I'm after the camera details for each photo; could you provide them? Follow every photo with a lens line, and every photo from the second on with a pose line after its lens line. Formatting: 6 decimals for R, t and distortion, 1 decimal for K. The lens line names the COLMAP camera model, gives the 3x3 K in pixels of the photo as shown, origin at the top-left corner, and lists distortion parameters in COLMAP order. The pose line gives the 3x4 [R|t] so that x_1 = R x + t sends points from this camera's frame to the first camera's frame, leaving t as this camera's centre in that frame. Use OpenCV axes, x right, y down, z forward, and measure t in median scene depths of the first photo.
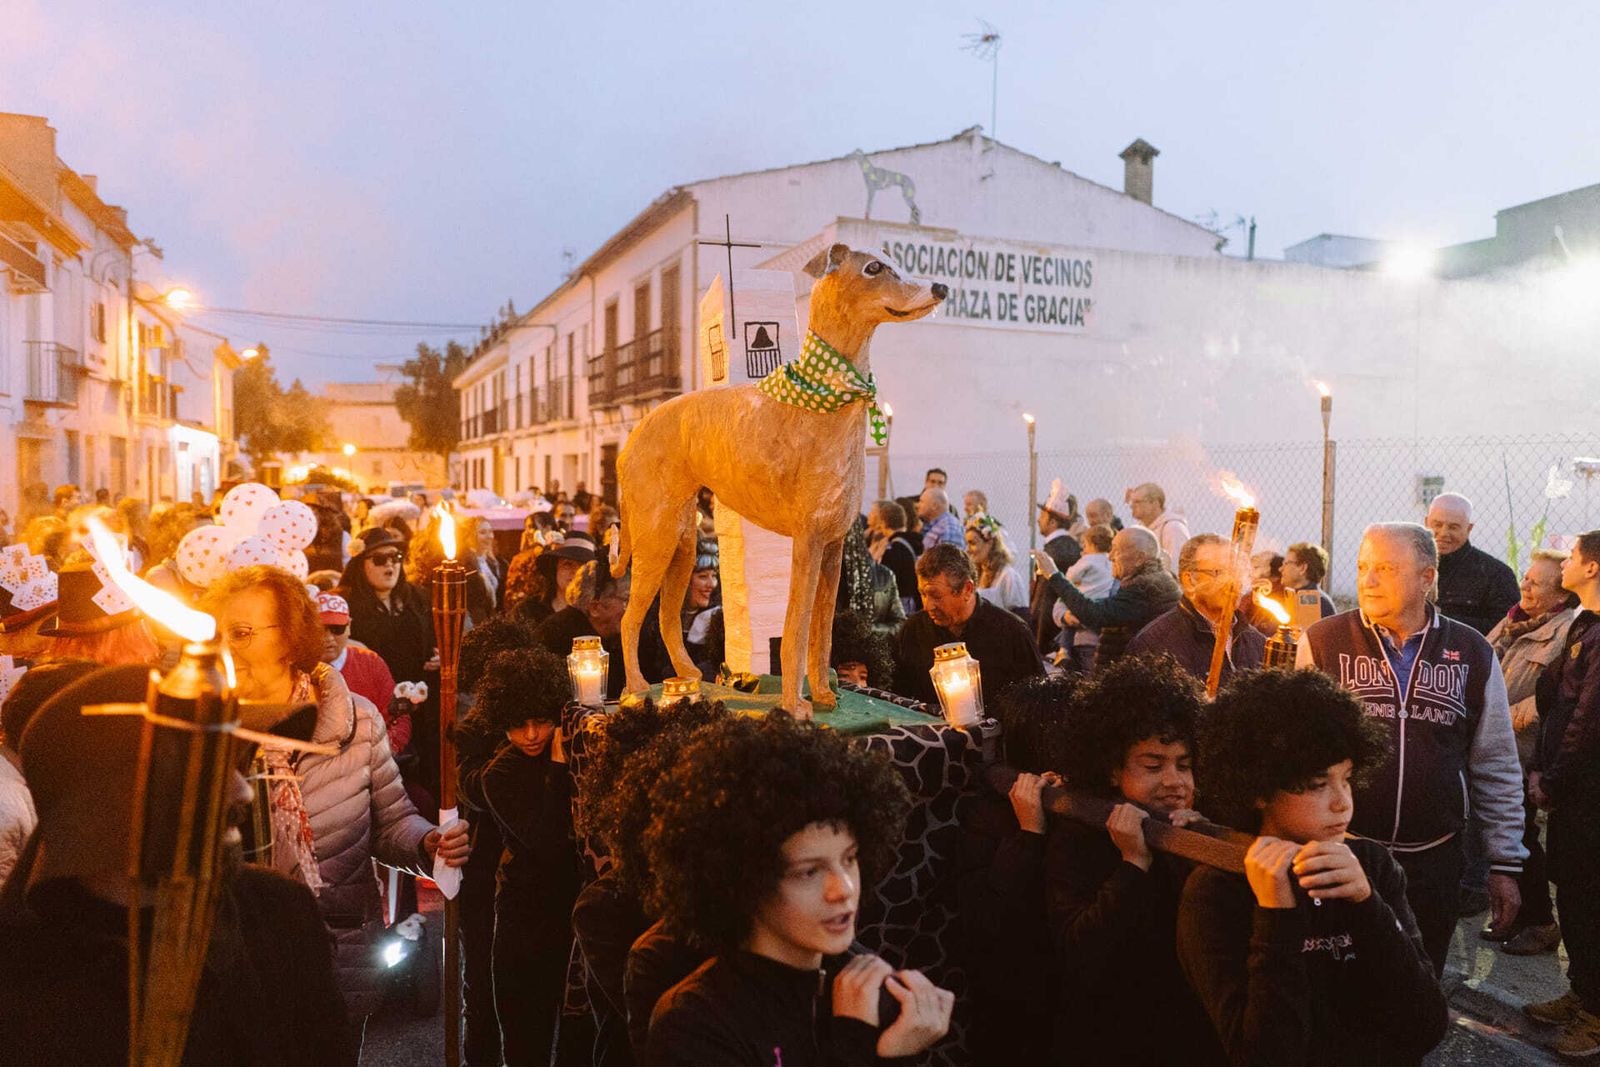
lens RADIAL K [[1230.7, 0, 800.0], [0, 1230.7, 533.5], [0, 0, 1]] dist [-0.010661, 0.002460]
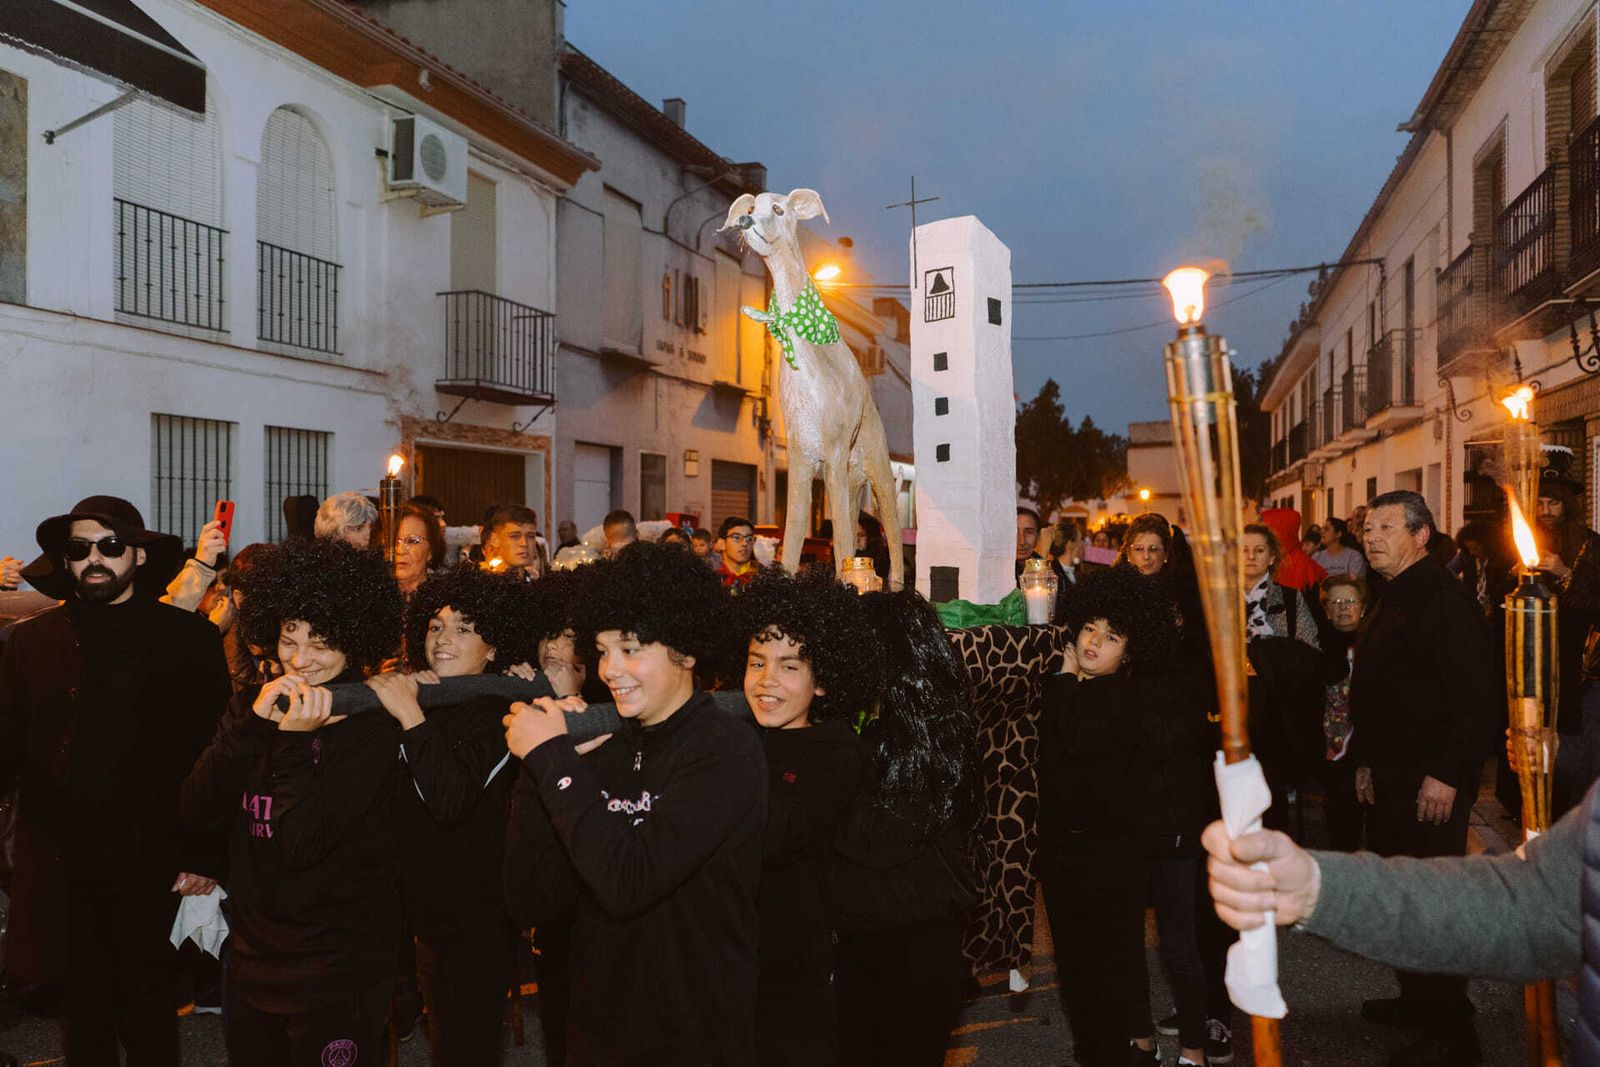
lens RADIAL K [[1230.7, 0, 800.0], [0, 1230.7, 533.5], [0, 0, 1]] dist [-0.010661, 0.002460]
pose [[0.788867, -0.006615, -0.614528, -0.063412], [-0.020783, 0.999083, -0.037434, -0.008573], [0.614212, 0.042302, 0.788006, 0.404933]]
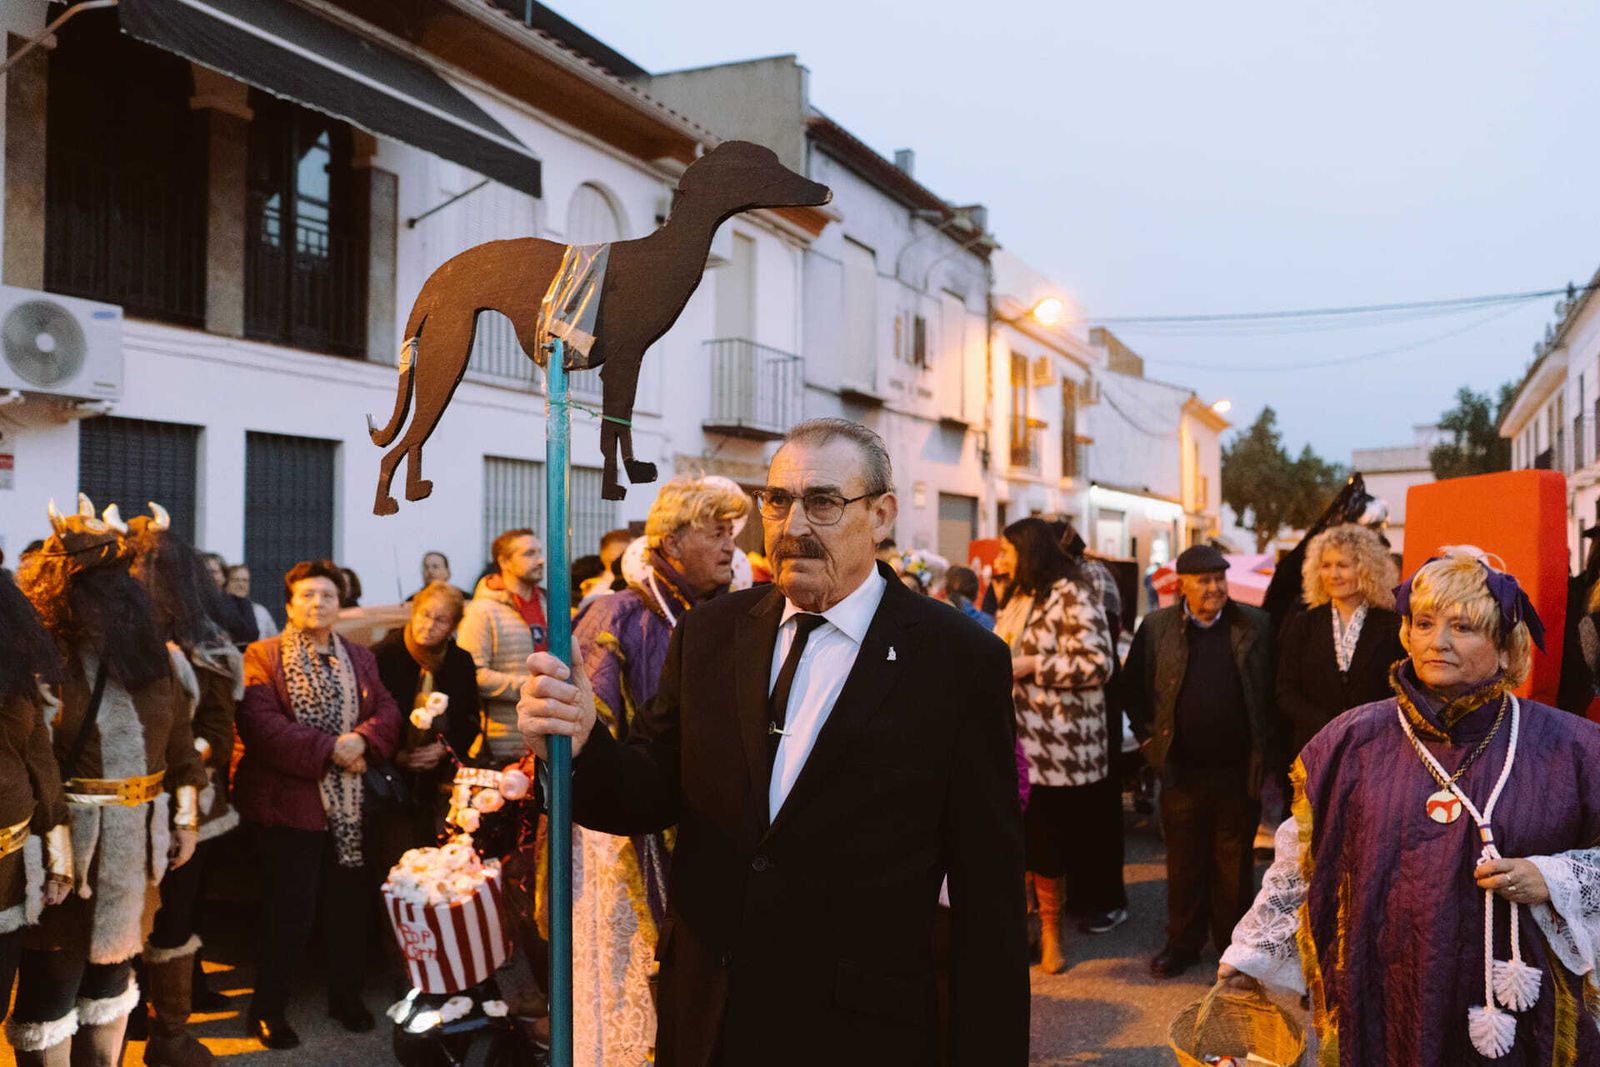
lens RADIAL K [[1230.7, 0, 800.0], [0, 1230.7, 533.5], [0, 0, 1]] dist [-0.010661, 0.002460]
pose [[0.681599, -0.019627, -0.731463, -0.056237], [-0.032854, 0.997811, -0.057388, -0.006153], [0.730988, 0.063147, 0.679462, 0.372904]]
